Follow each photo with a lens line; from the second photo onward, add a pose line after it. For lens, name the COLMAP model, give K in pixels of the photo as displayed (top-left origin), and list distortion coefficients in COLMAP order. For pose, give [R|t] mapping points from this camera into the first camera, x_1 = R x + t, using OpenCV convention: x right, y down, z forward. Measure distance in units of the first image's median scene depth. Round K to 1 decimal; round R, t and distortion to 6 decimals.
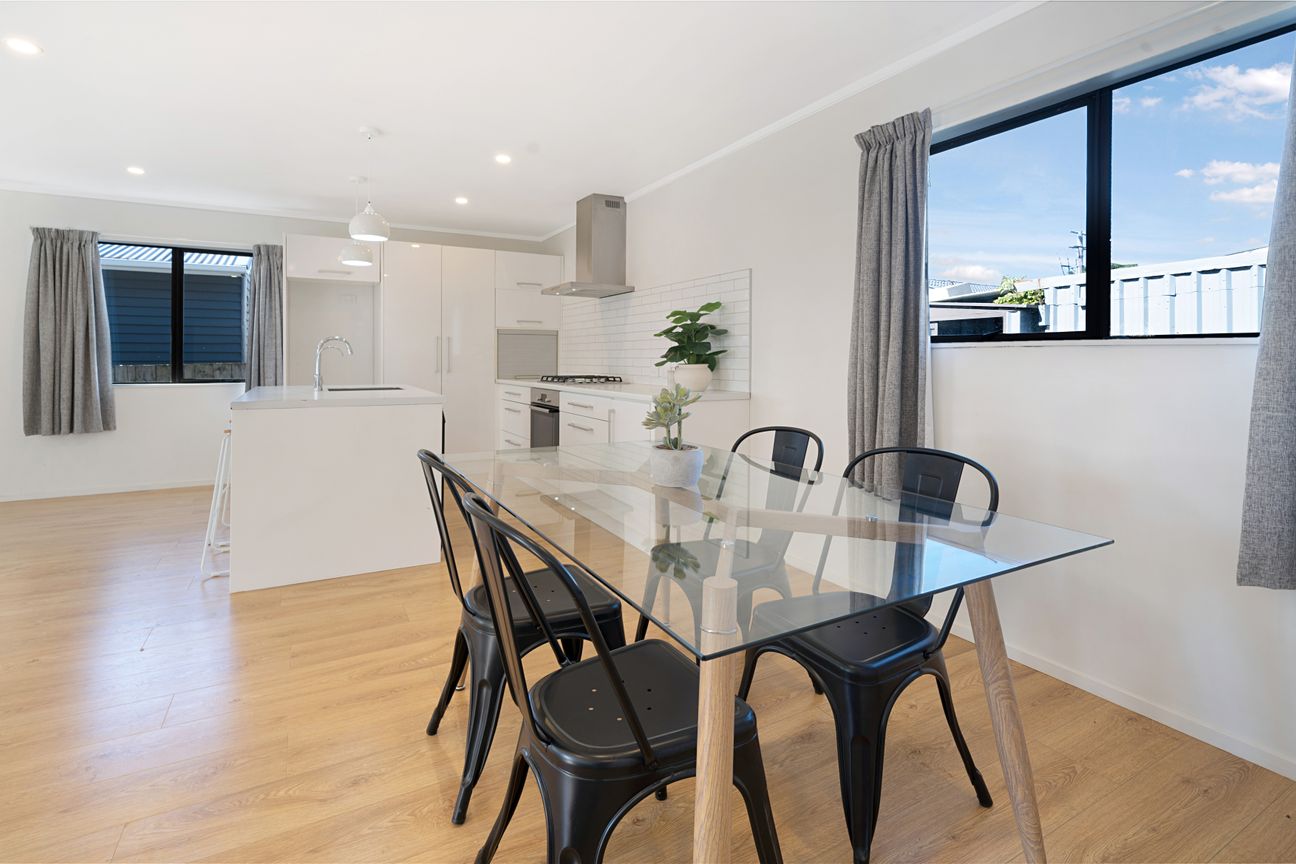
lens RADIAL K [[585.7, 0, 674.6], [0, 585.7, 358.0], [0, 0, 1]] dist [-0.001410, -0.000754]
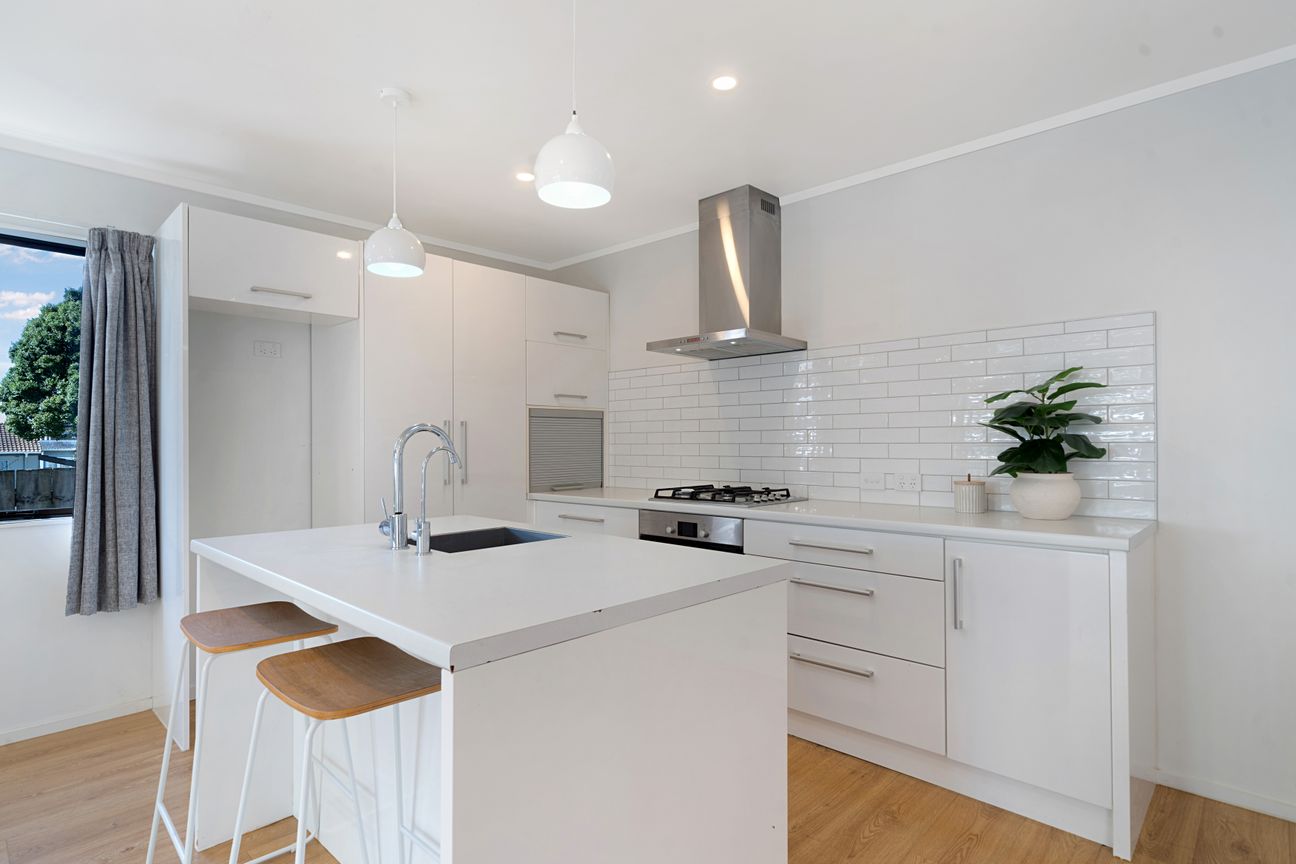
lens RADIAL K [[670.9, 0, 648.0], [0, 670.9, 432.0], [0, 0, 1]] dist [-0.015090, -0.000444]
pose [[0.969387, 0.000032, 0.245537, -0.396534], [0.003998, 0.999865, -0.015915, -0.015906], [-0.245505, 0.016409, 0.969256, 0.351898]]
